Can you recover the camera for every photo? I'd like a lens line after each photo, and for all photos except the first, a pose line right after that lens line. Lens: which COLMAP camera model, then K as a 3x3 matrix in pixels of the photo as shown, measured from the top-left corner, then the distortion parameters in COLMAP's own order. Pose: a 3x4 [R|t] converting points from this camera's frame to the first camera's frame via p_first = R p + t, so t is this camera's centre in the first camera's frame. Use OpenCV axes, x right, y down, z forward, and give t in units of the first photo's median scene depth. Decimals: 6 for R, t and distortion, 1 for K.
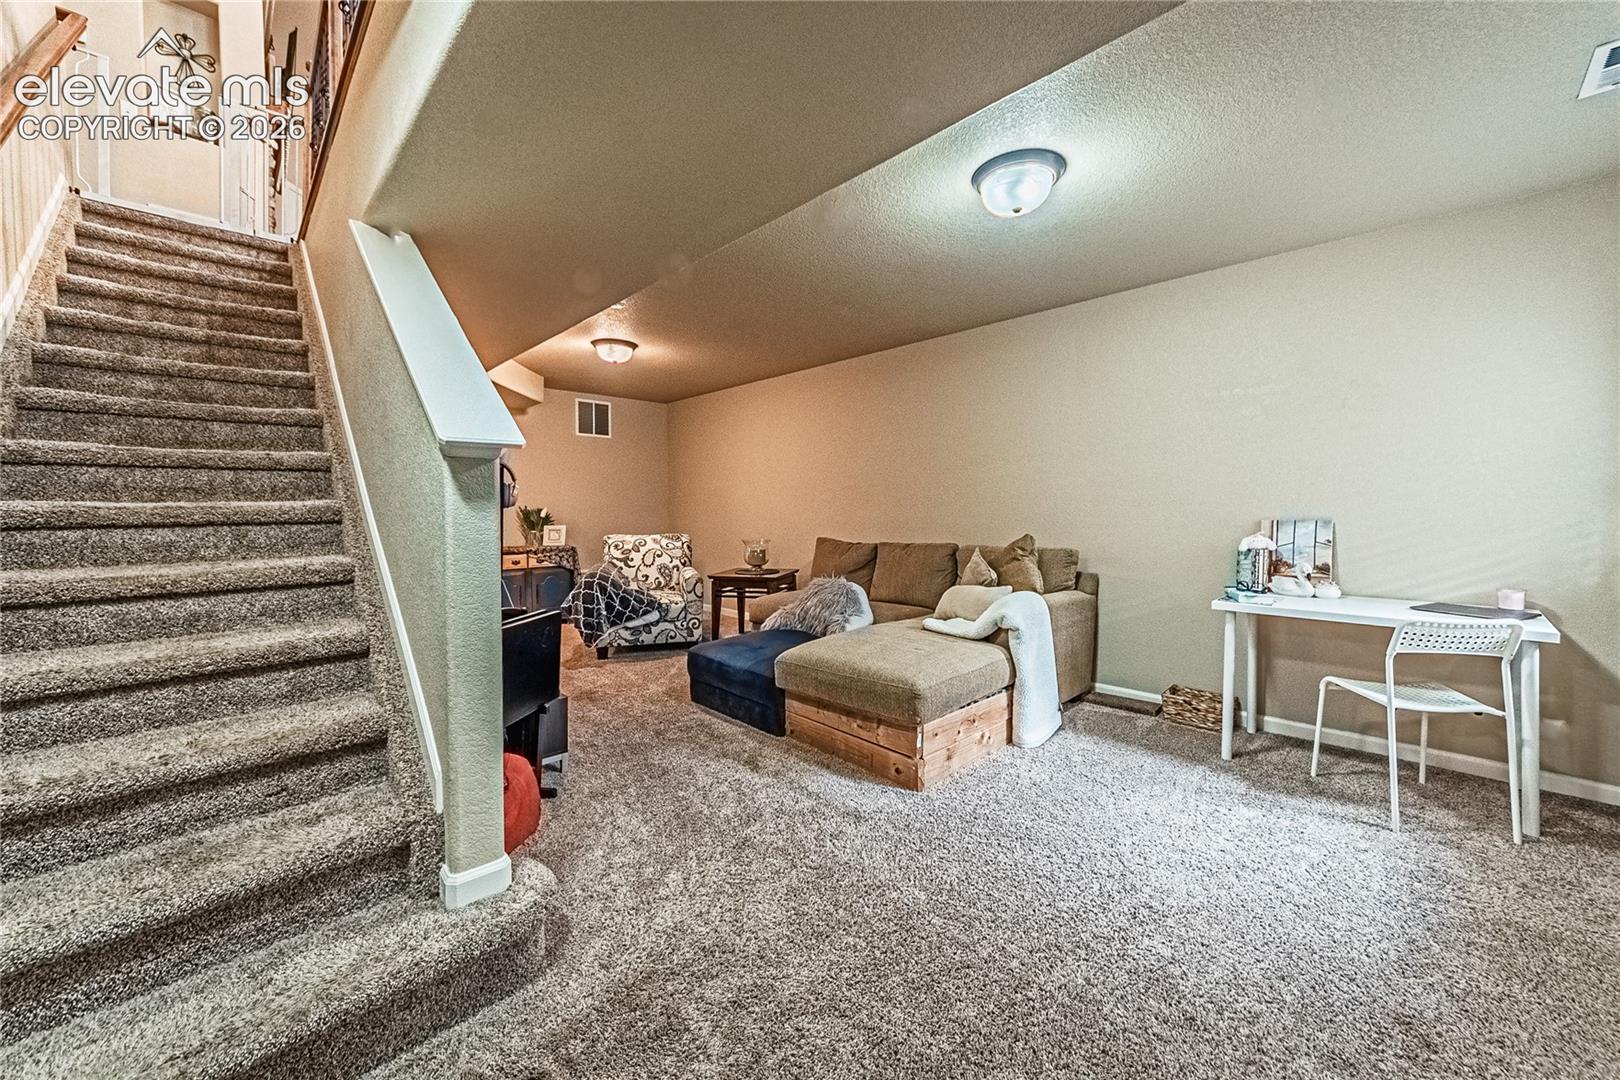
lens RADIAL K [[608.4, 0, 818.0], [0, 608.4, 533.1], [0, 0, 1]] dist [0.000743, -0.000002]
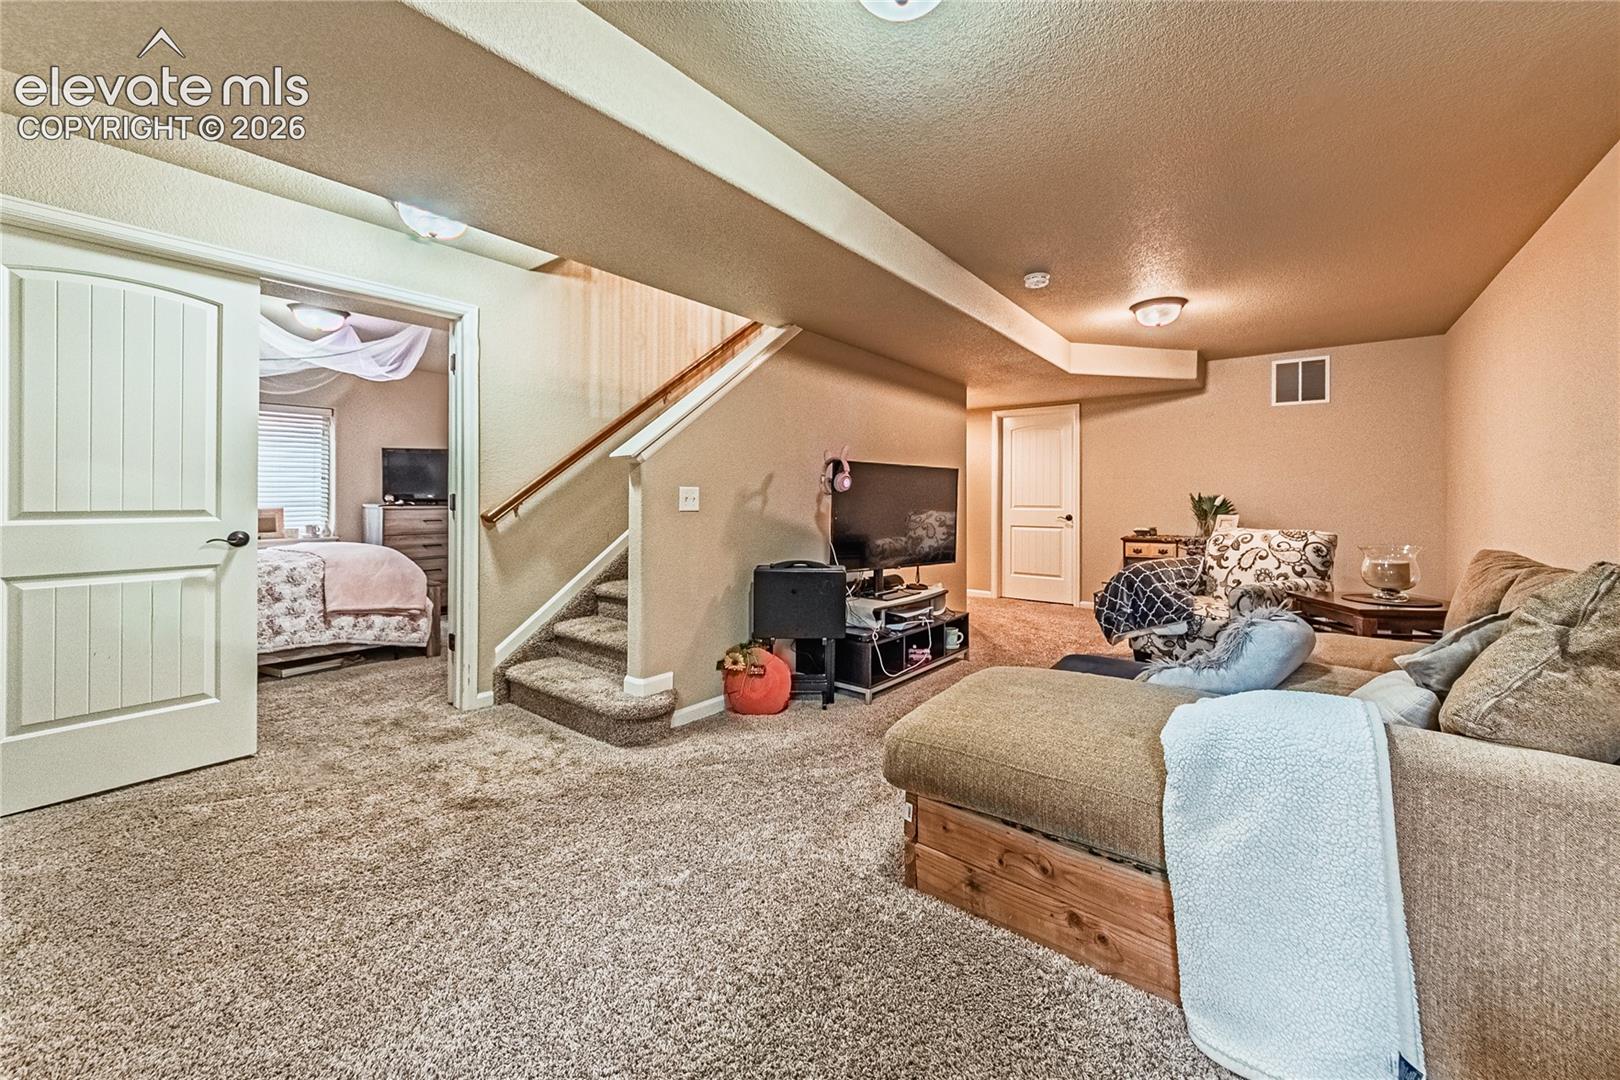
lens RADIAL K [[608.4, 0, 835.8], [0, 608.4, 497.7], [0, 0, 1]] dist [0.000743, -0.000002]
pose [[0.144604, -0.000317, -0.989490, 0.410779], [-0.036011, 0.999336, -0.005583, -0.013703], [0.988834, 0.036440, 0.144497, 0.371480]]
